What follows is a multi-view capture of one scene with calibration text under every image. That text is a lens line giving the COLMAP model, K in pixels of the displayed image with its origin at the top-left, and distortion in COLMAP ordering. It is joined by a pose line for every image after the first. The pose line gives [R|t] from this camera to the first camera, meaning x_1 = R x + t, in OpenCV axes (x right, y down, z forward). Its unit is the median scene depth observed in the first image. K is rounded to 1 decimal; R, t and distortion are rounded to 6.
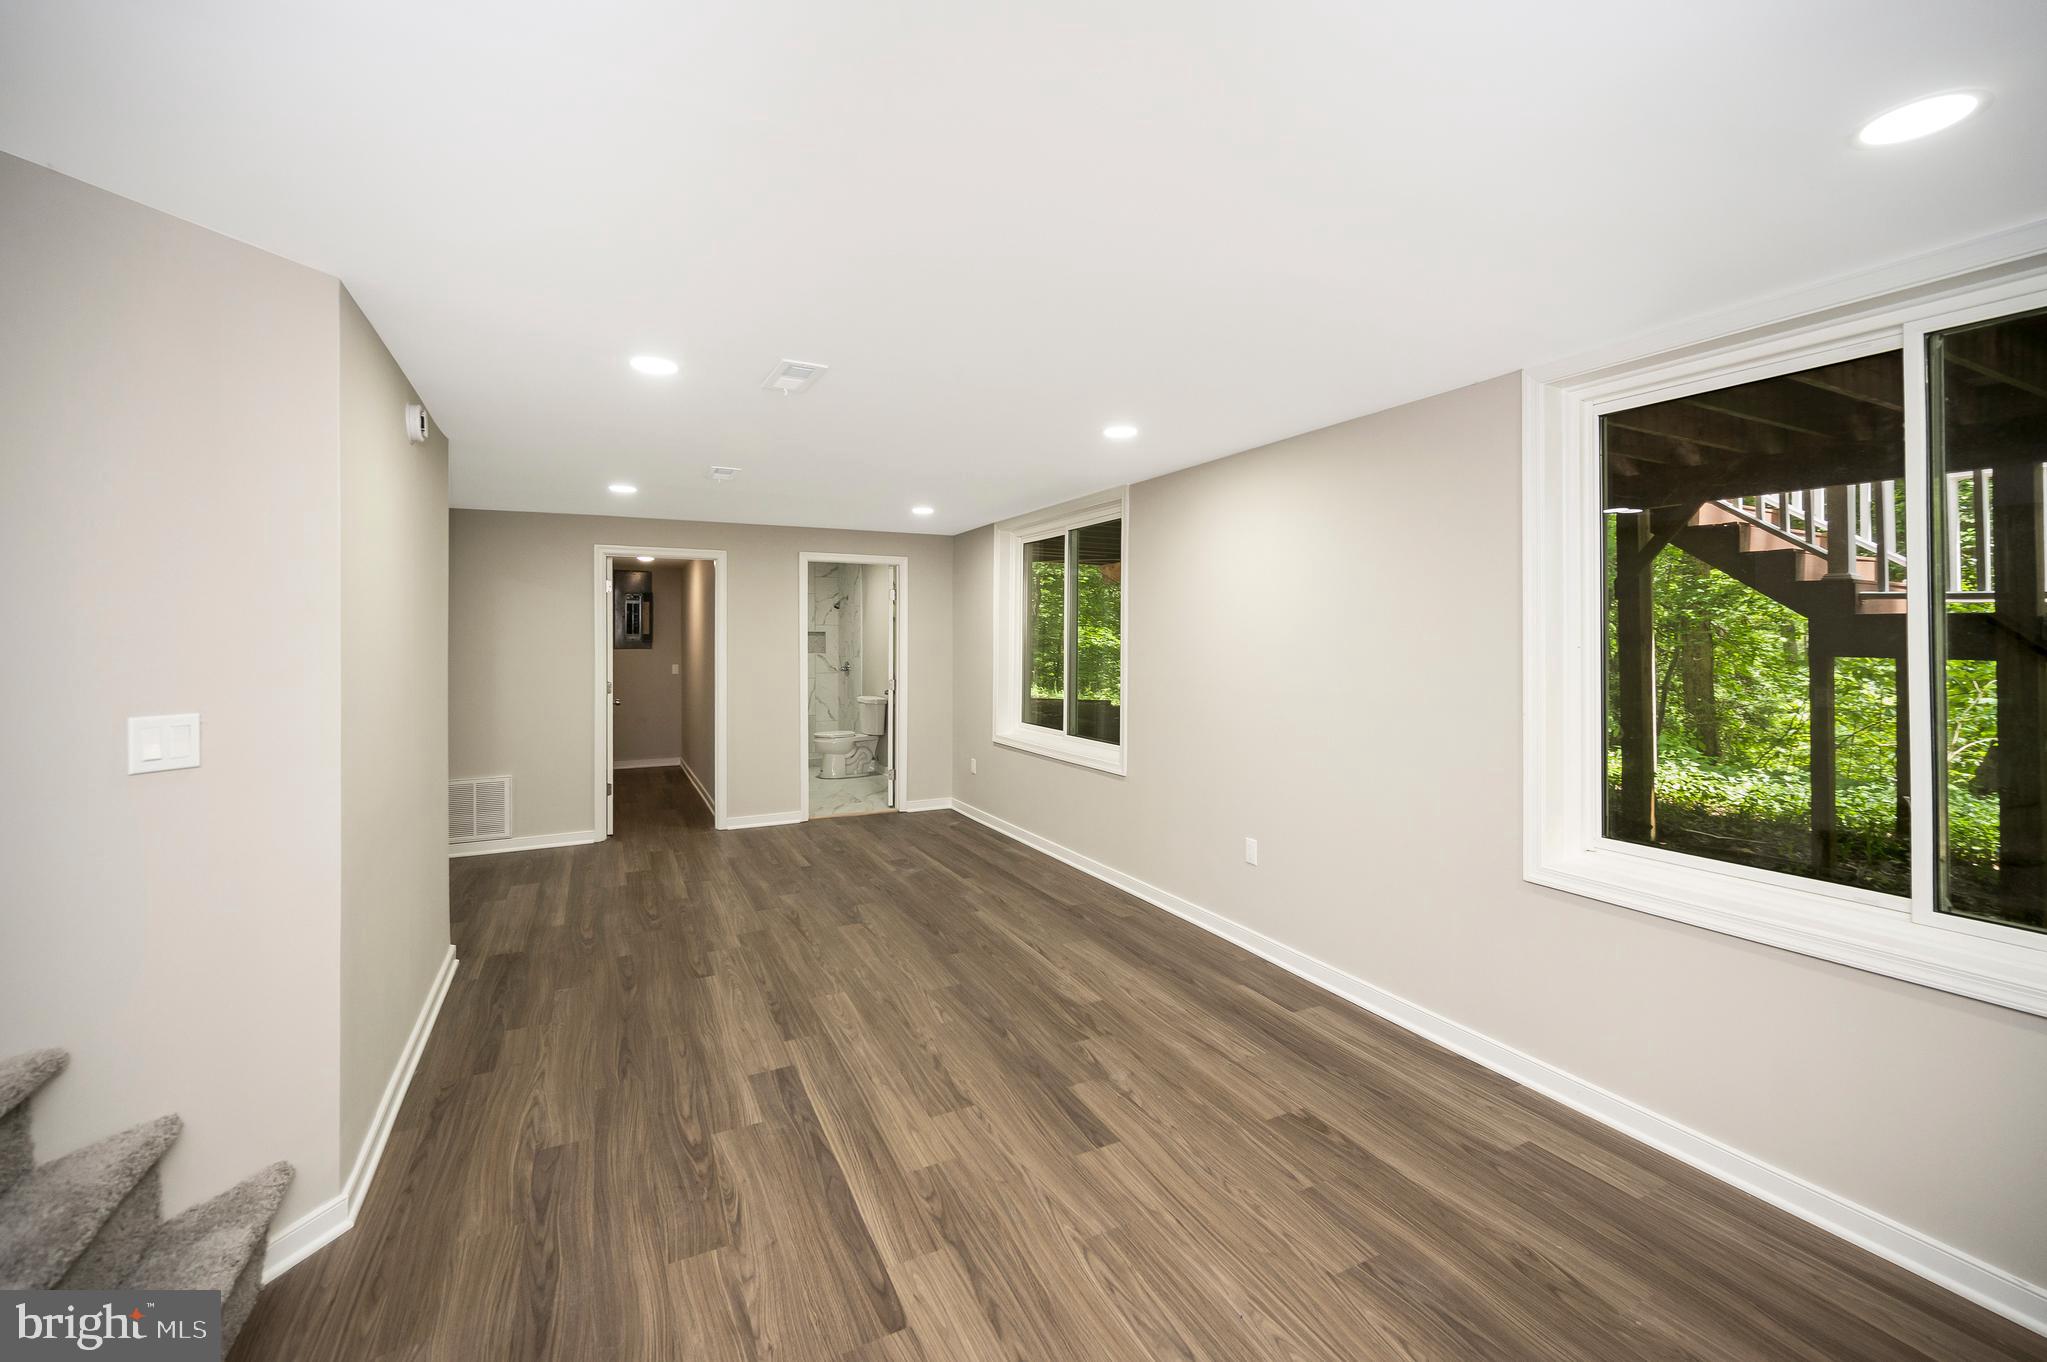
lens RADIAL K [[827.4, 0, 1037.0], [0, 827.4, 679.3], [0, 0, 1]] dist [-0.000563, -0.000041]
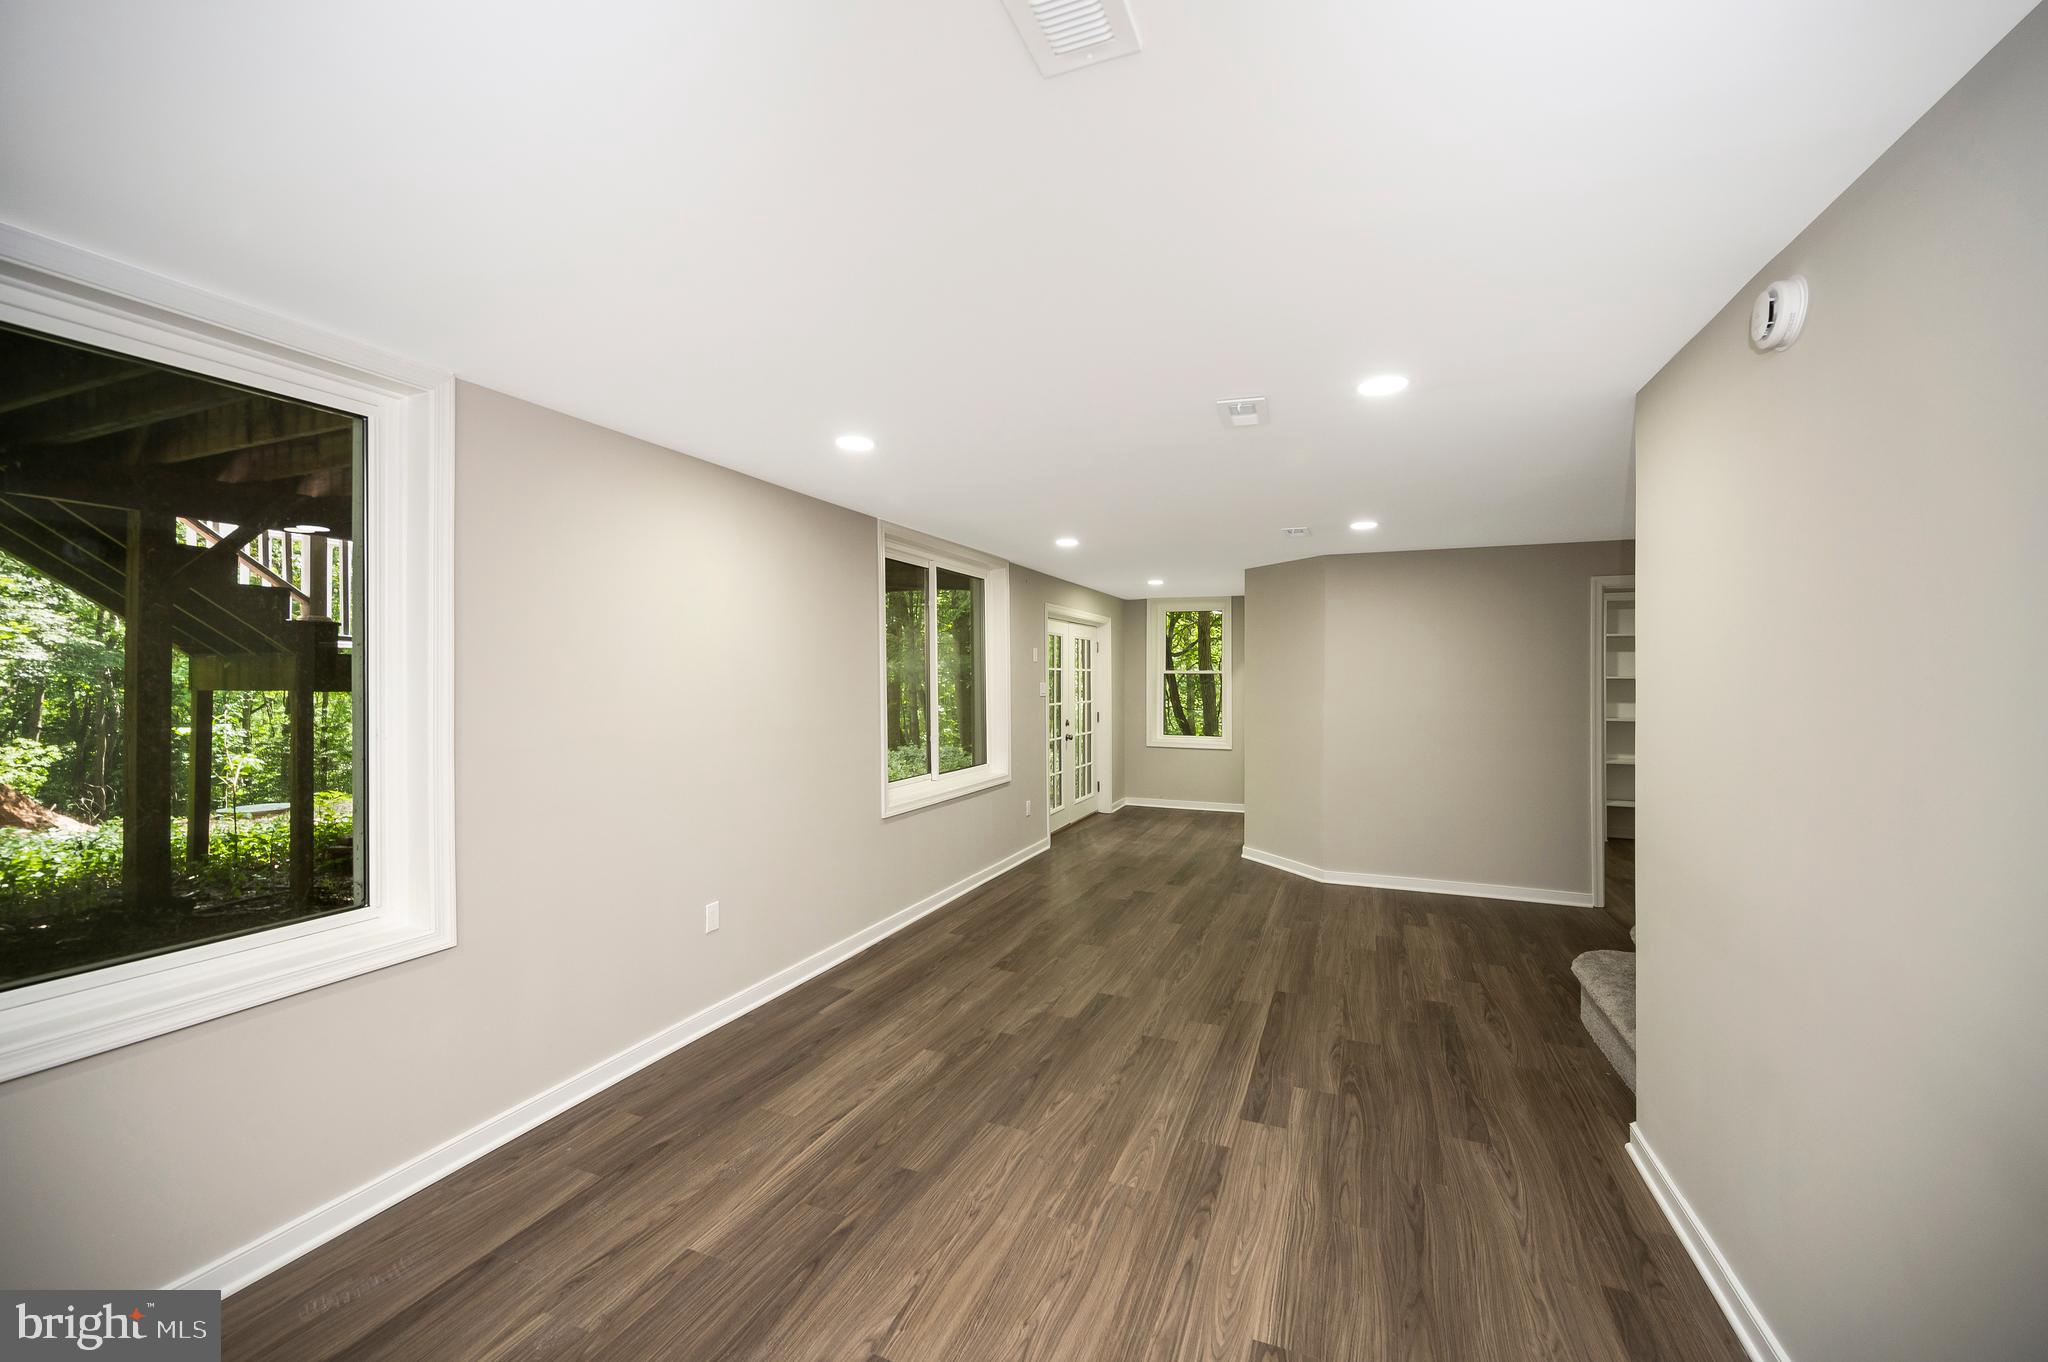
lens RADIAL K [[827.8, 0, 1037.5], [0, 827.8, 679.3], [0, 0, 1]] dist [-0.000563, -0.000041]
pose [[-0.656323, -0.002270, 0.754477, -0.839394], [0.035325, 0.998806, 0.033735, -0.080452], [-0.753653, 0.048793, -0.655459, 1.732325]]
